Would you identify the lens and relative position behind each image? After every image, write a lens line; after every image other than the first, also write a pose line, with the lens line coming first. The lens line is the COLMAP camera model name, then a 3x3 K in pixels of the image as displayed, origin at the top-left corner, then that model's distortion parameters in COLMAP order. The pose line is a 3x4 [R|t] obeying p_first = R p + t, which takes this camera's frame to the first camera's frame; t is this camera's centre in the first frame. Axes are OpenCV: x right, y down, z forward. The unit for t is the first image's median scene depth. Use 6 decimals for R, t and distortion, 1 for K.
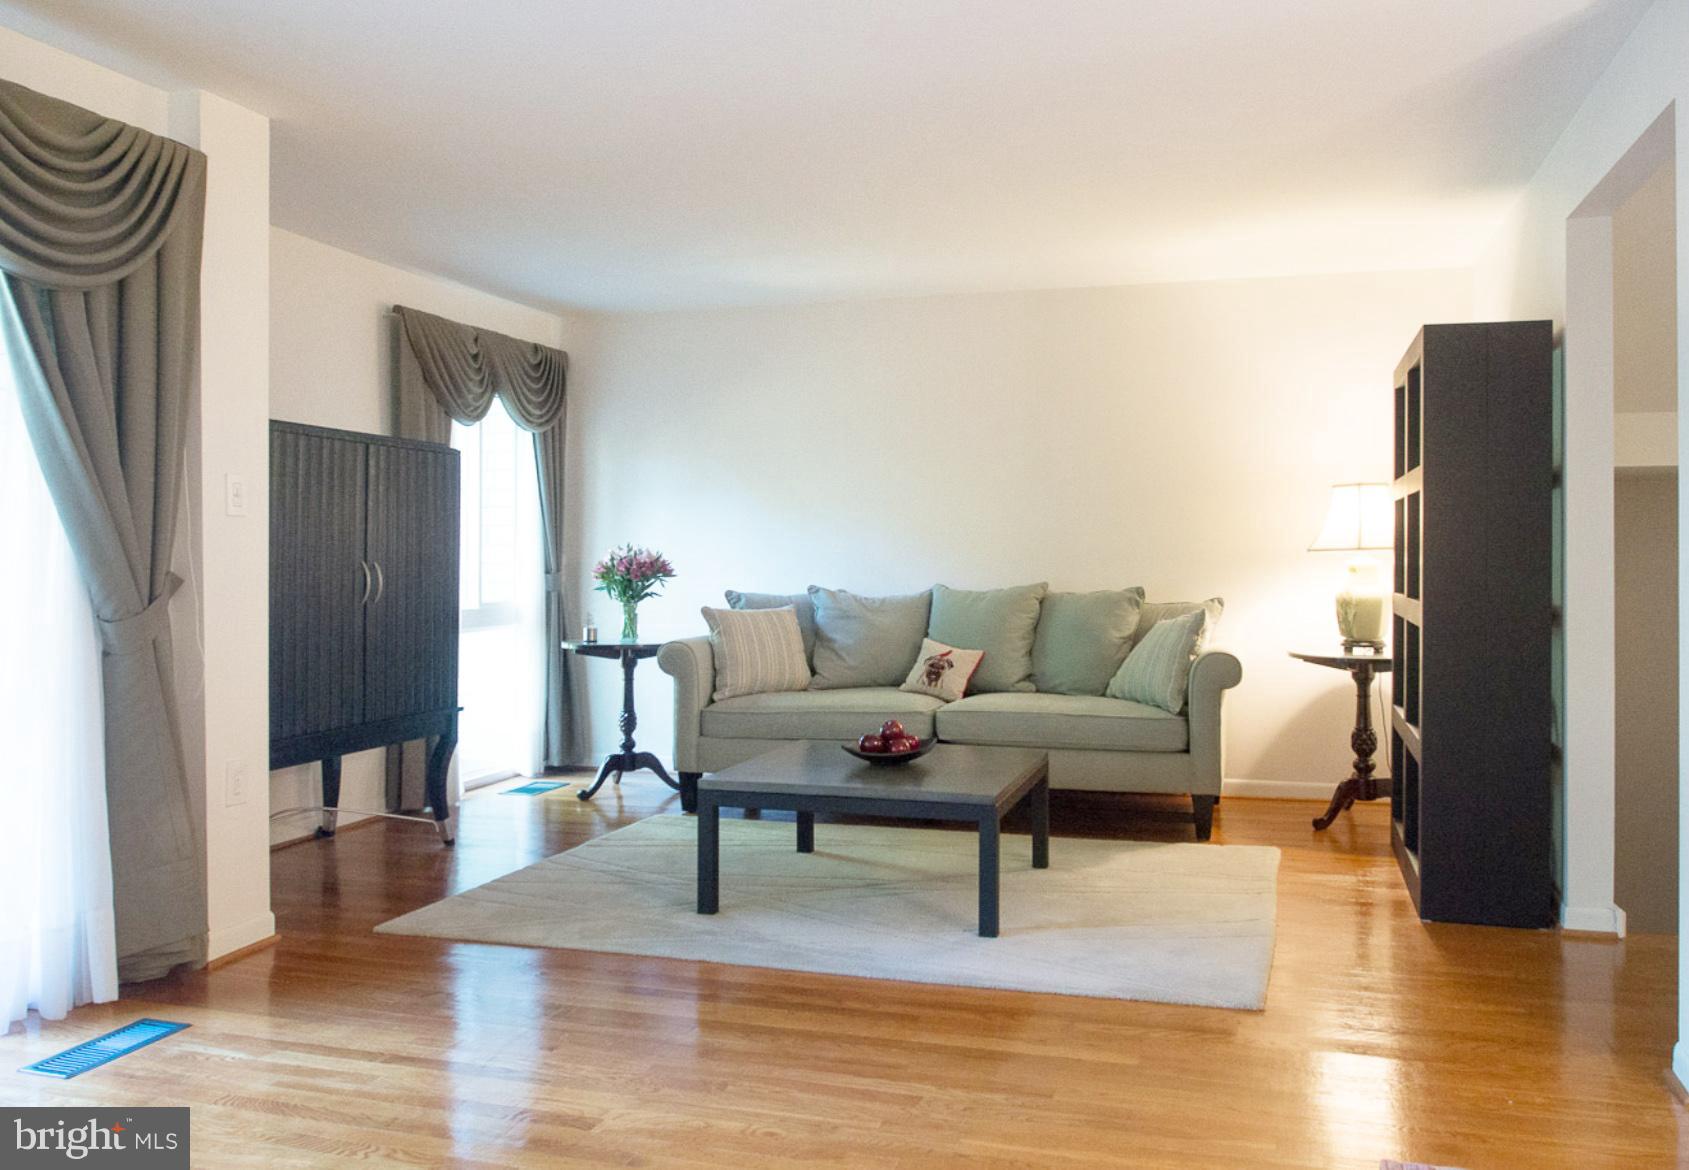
lens RADIAL K [[1274.3, 0, 844.5], [0, 1274.3, 585.0], [0, 0, 1]] dist [-0.000769, -0.006764]
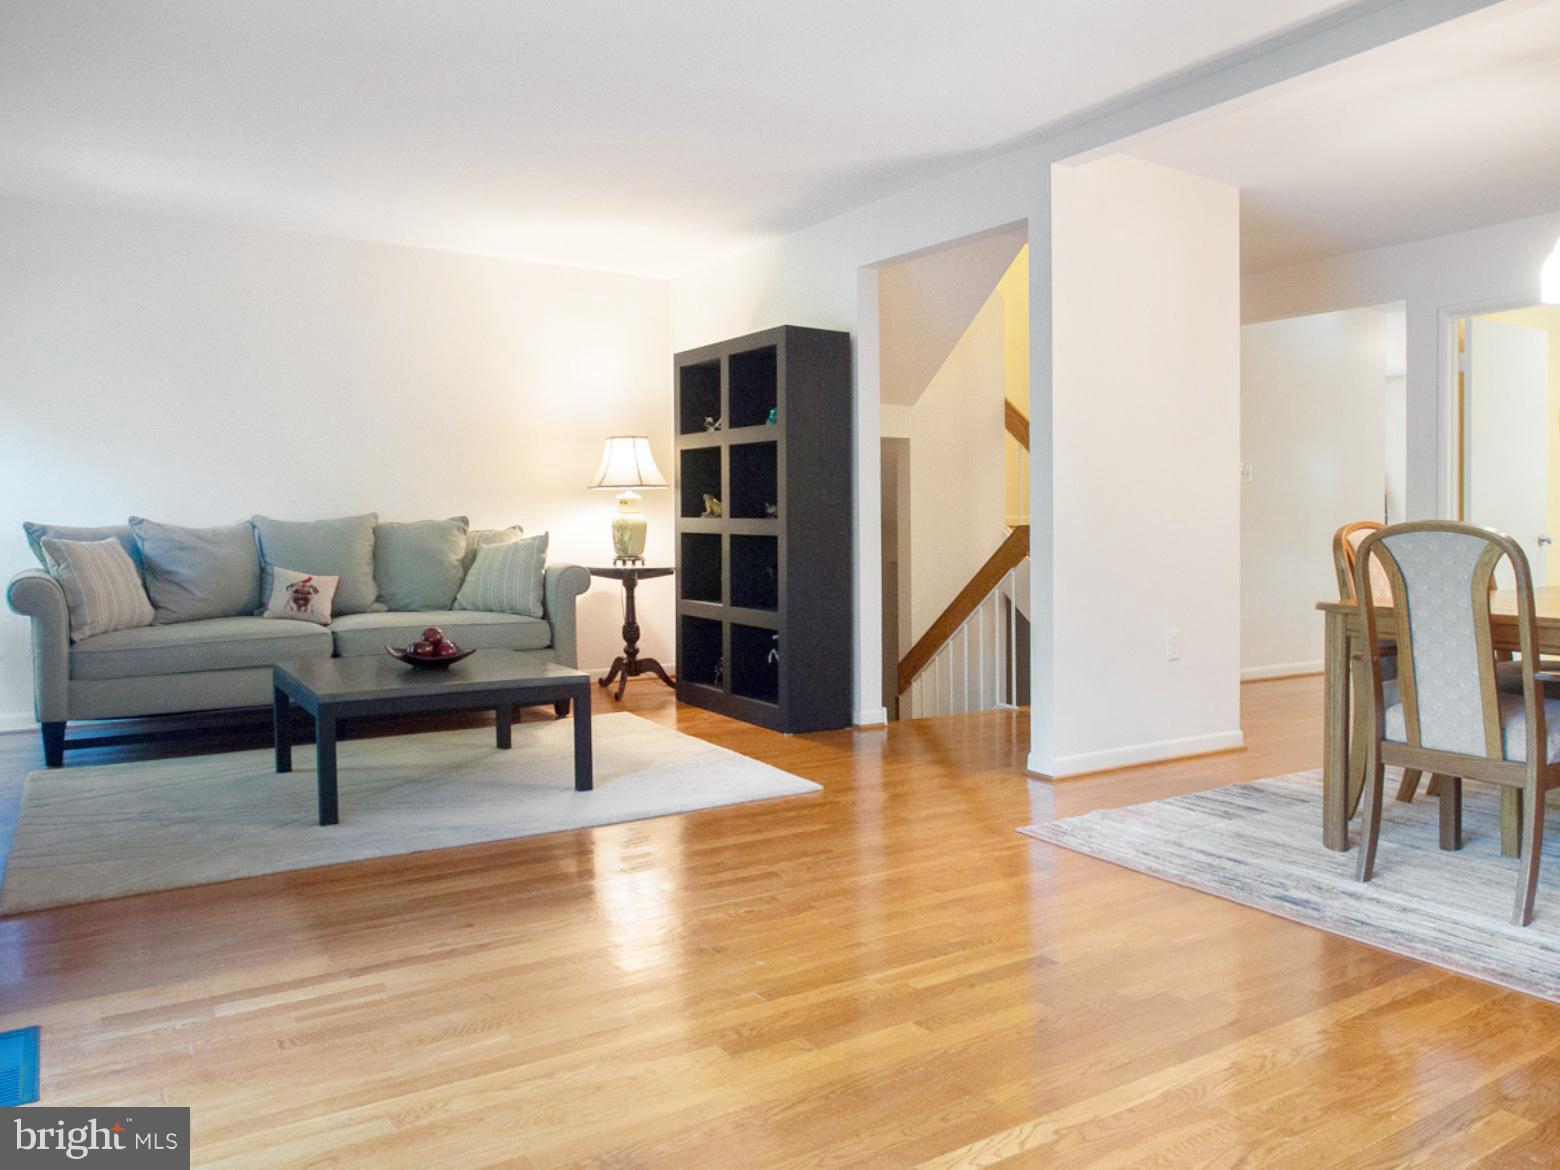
lens RADIAL K [[1160.2, 0, 780.0], [0, 1160.2, 585.0], [0, 0, 1]] dist [-0.000783, -0.001851]
pose [[0.666777, -0.046376, 0.743813, -0.381260], [0.006837, 0.998401, 0.056121, 0.006589], [-0.745226, -0.032334, 0.666027, 0.067746]]
